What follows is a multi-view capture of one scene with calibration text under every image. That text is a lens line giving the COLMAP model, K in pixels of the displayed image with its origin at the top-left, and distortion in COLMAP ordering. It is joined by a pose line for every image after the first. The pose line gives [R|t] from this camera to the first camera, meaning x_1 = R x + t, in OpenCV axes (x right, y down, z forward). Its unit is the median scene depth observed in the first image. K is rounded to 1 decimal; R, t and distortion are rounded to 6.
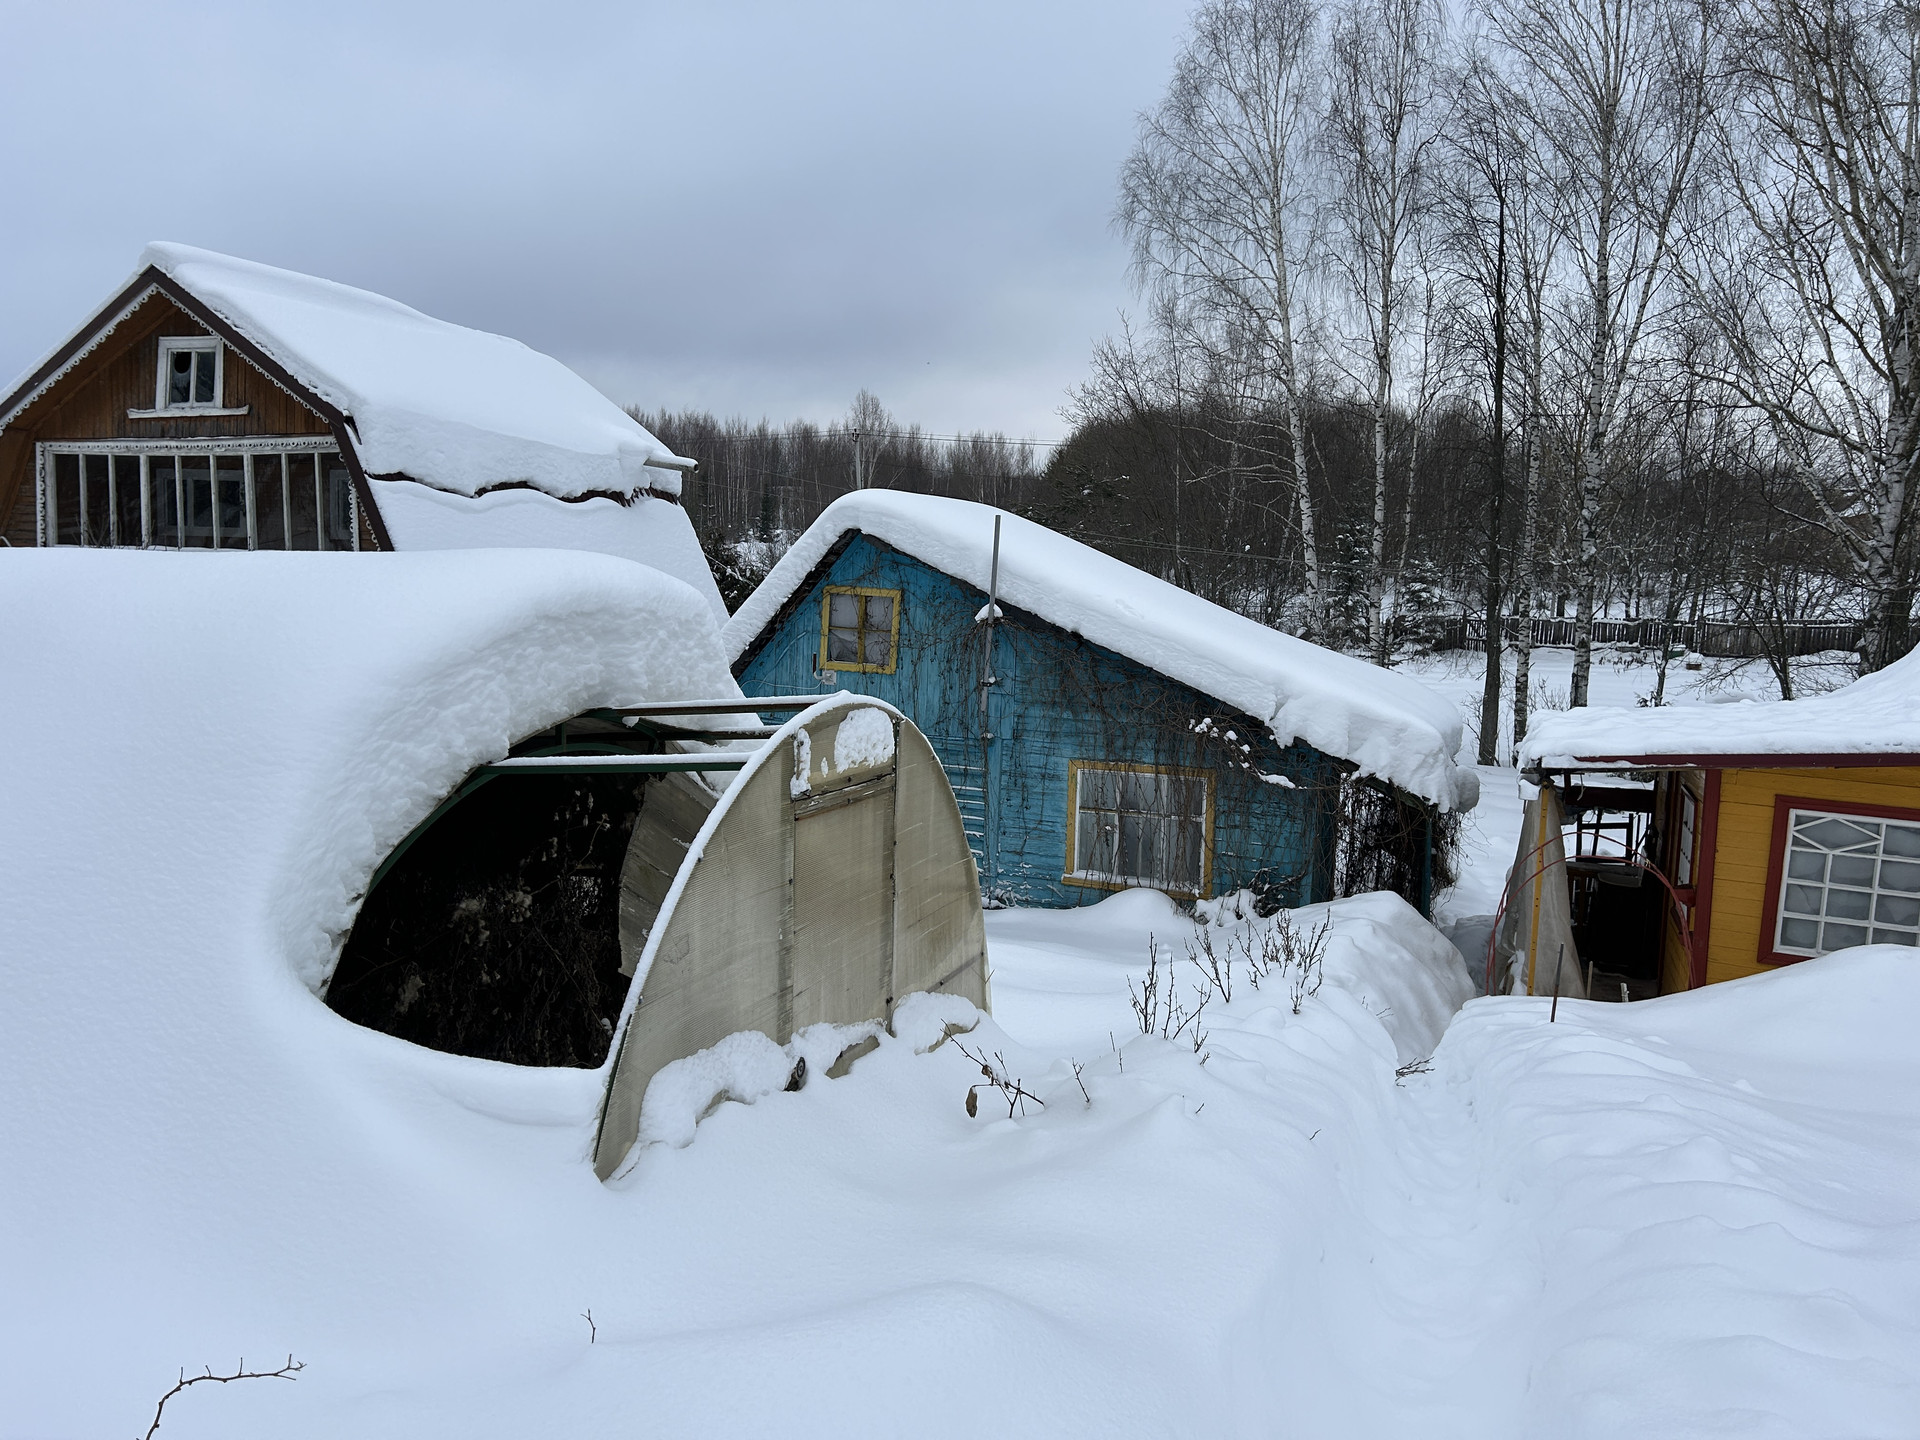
lens RADIAL K [[1432.4, 0, 955.2], [0, 1432.4, 715.0], [0, 0, 1]] dist [0.067444, -0.067682]
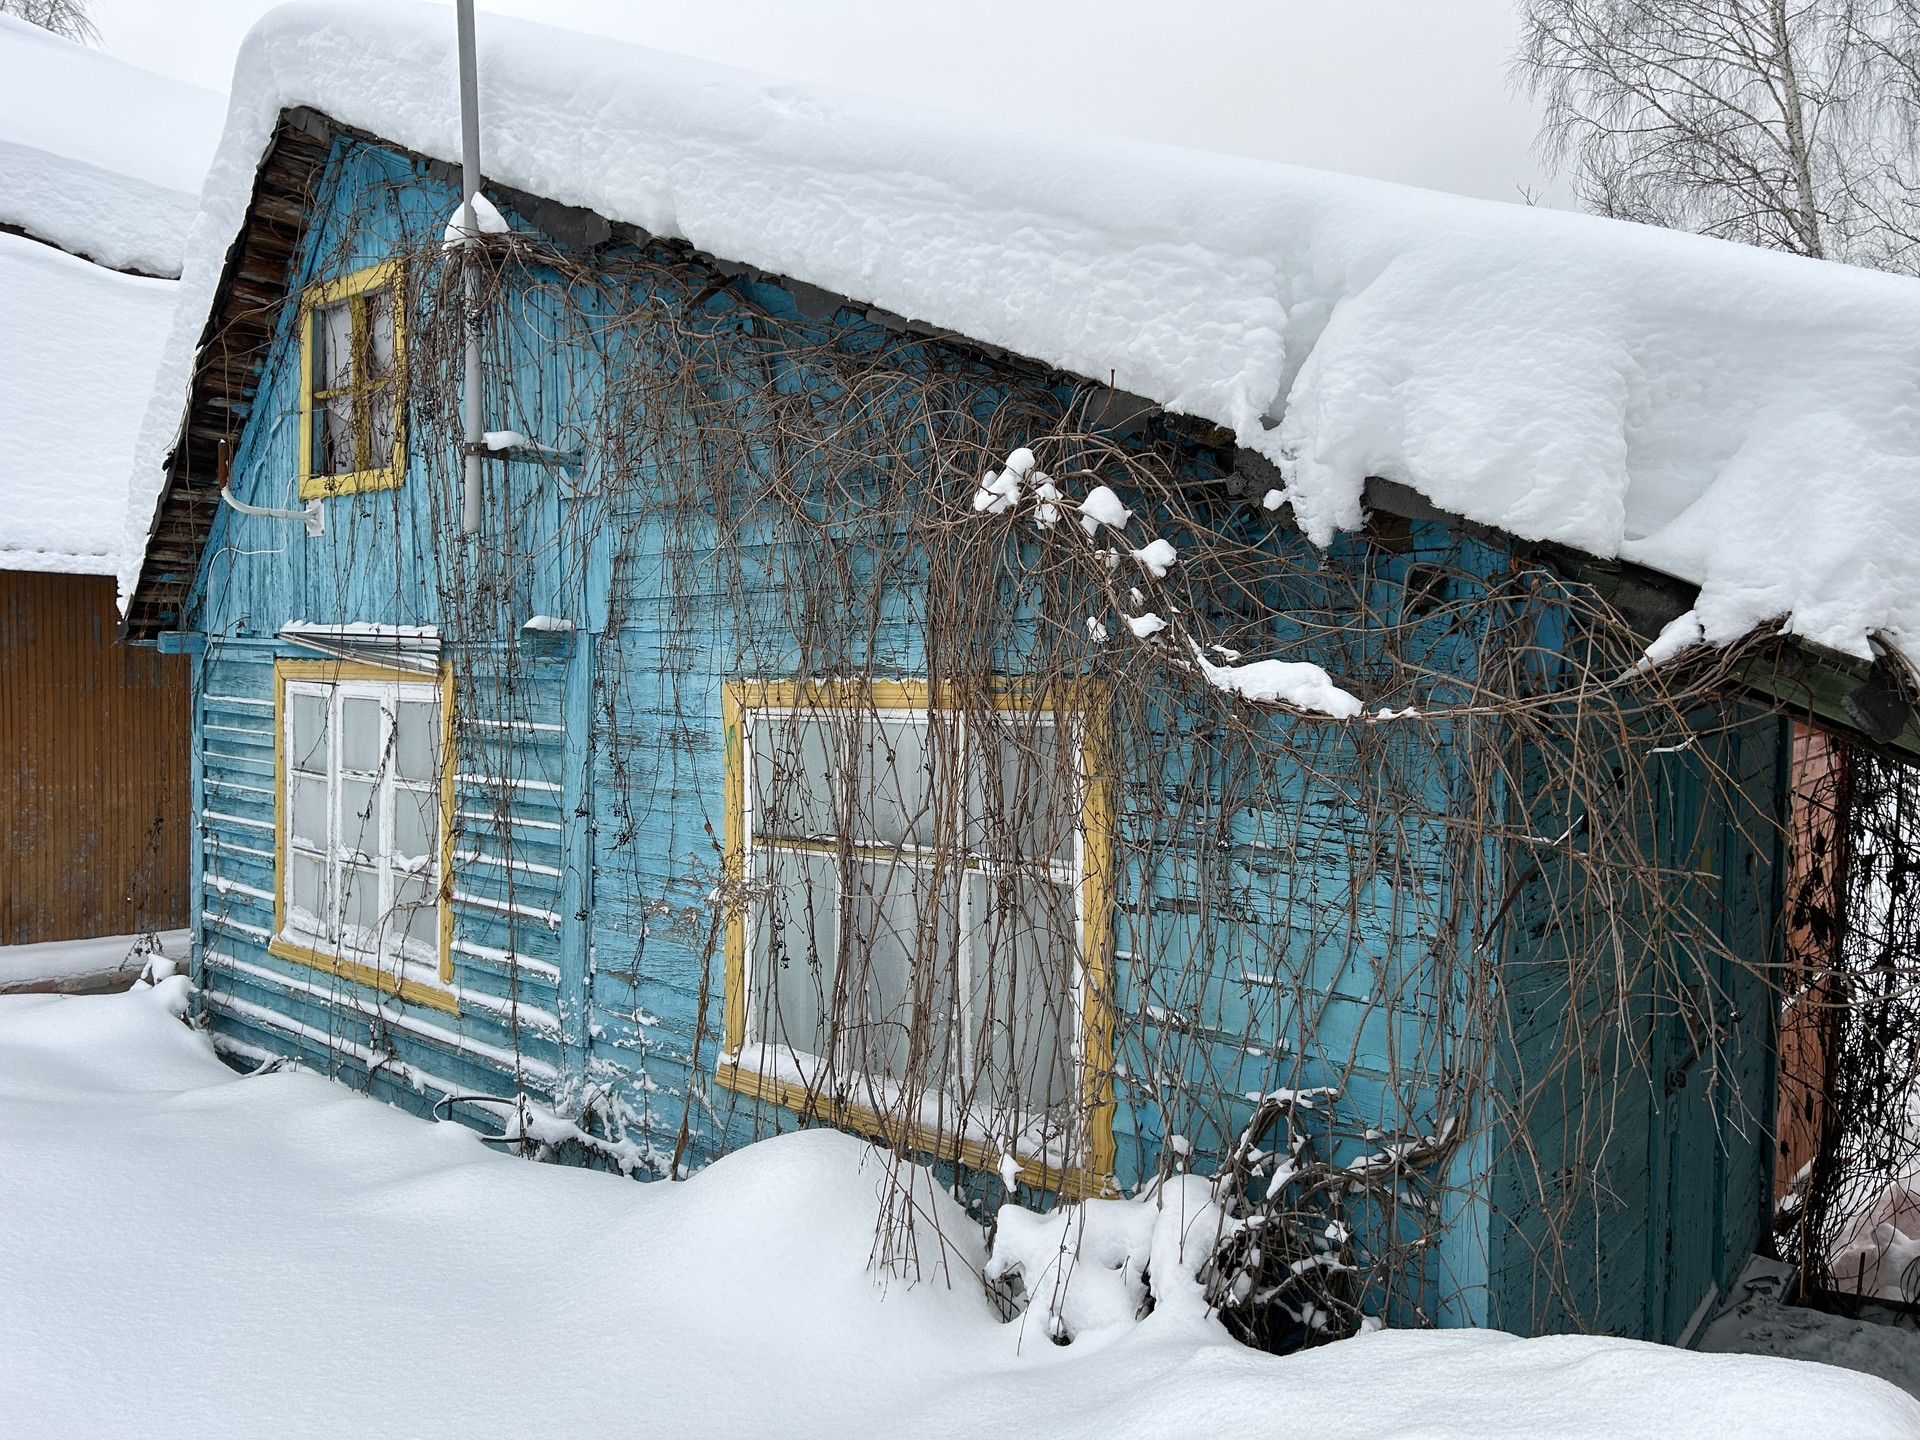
lens RADIAL K [[1432.4, 0, 954.7], [0, 1432.4, 726.2], [0, 0, 1]] dist [0.067444, -0.067682]
pose [[0.941414, -0.012097, -0.337036, 0.226369], [-0.012243, 0.997472, -0.070000, 0.060696], [0.337030, 0.070025, 0.938886, 0.707190]]
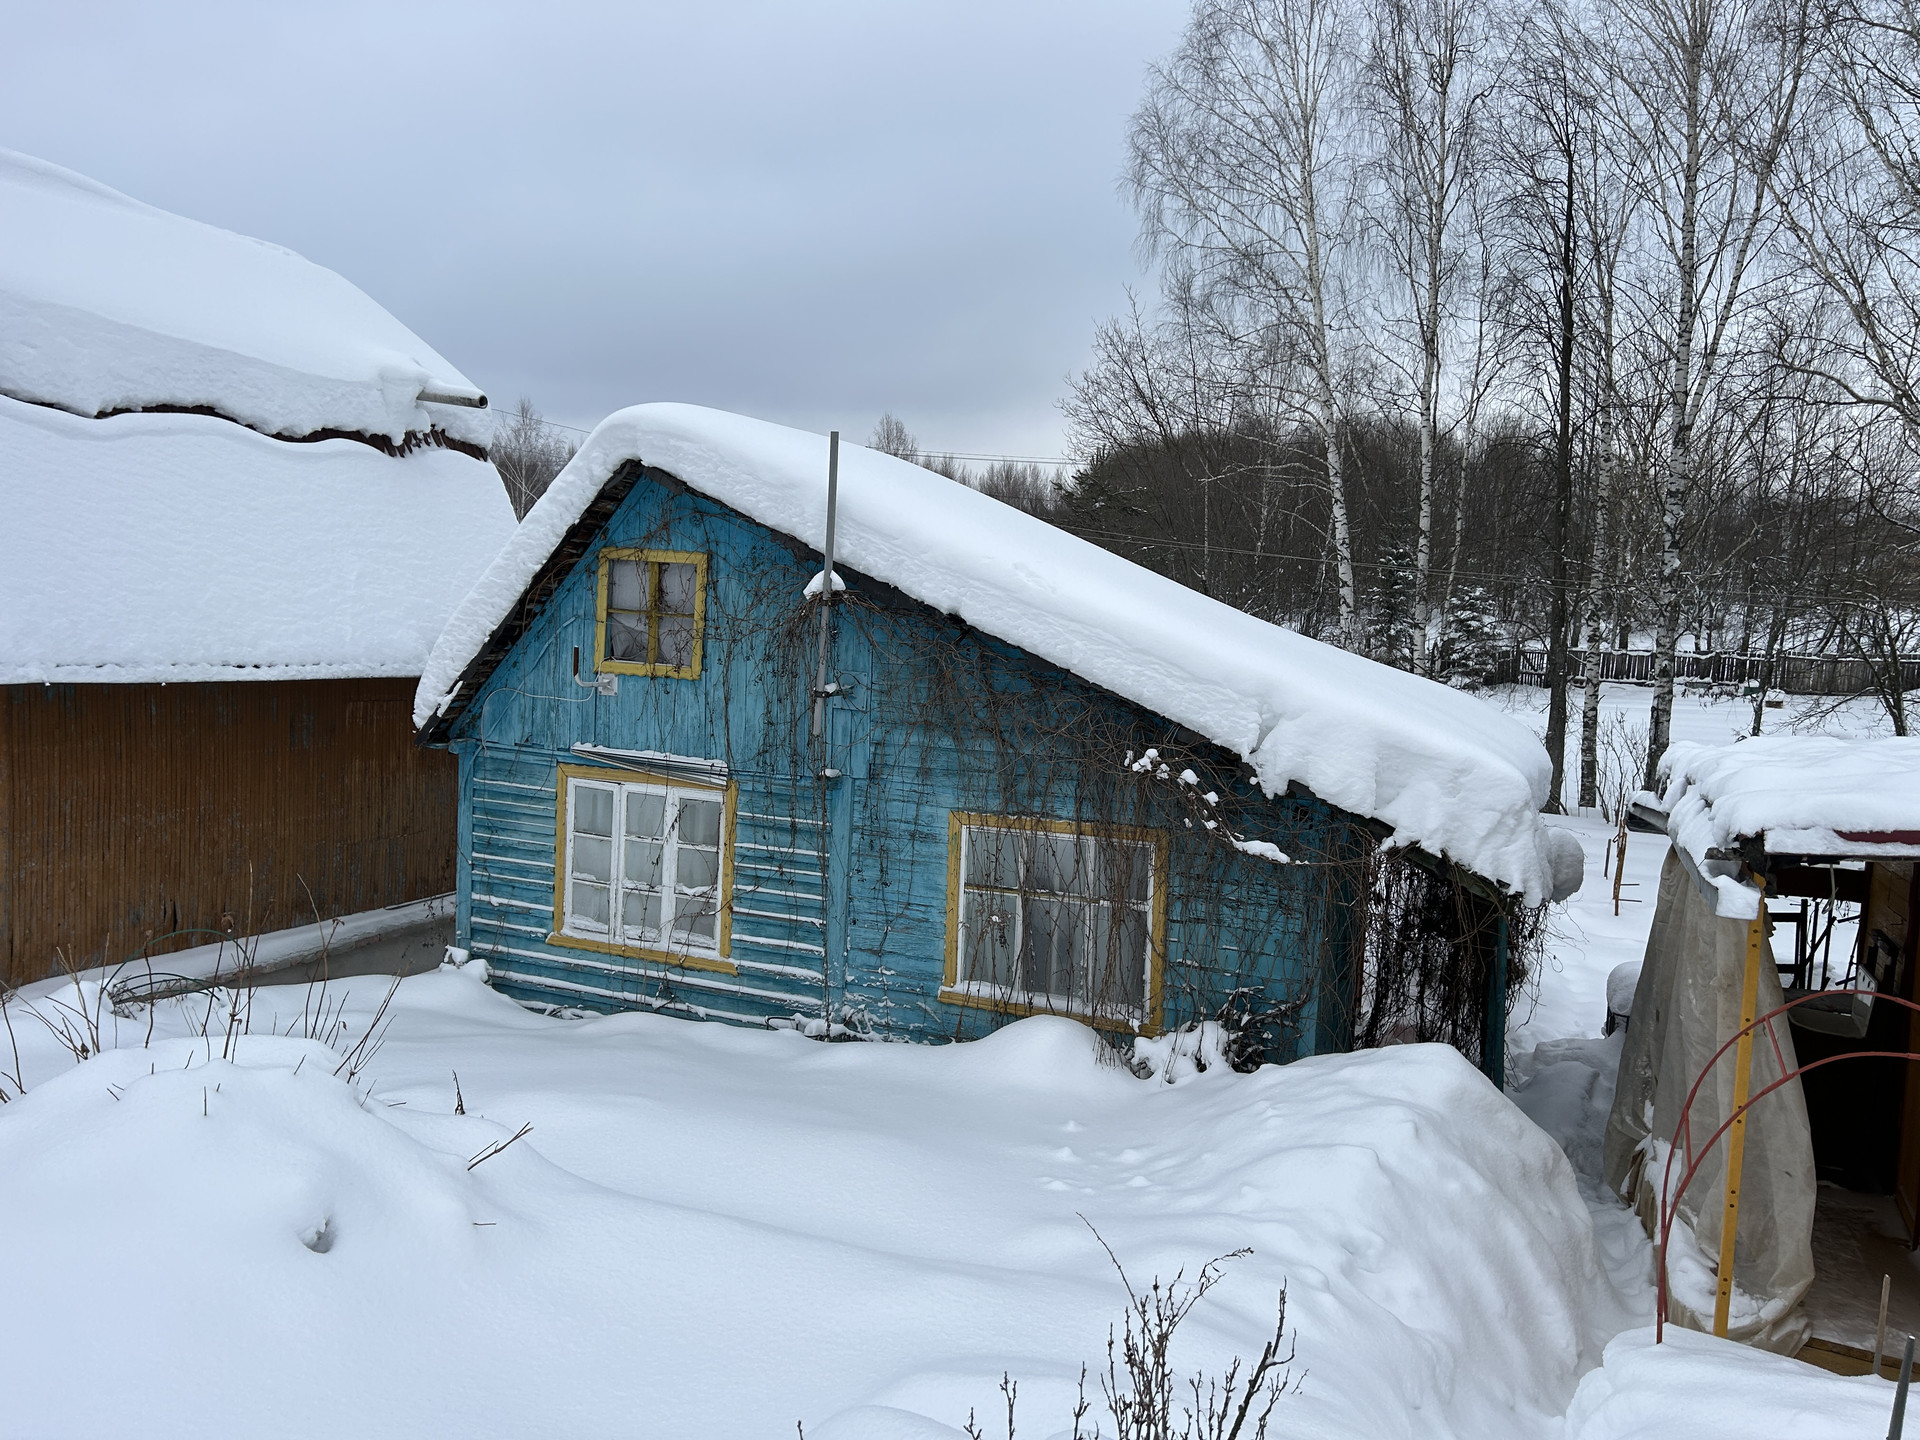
lens RADIAL K [[1432.4, 0, 971.0], [0, 1432.4, 718.8], [0, 0, 1]] dist [0.067444, -0.067682]
pose [[0.999785, 0.009348, -0.018526, 0.098722], [-0.009770, 0.999692, -0.022802, 0.003727], [0.018307, 0.022978, 0.999568, 0.337363]]
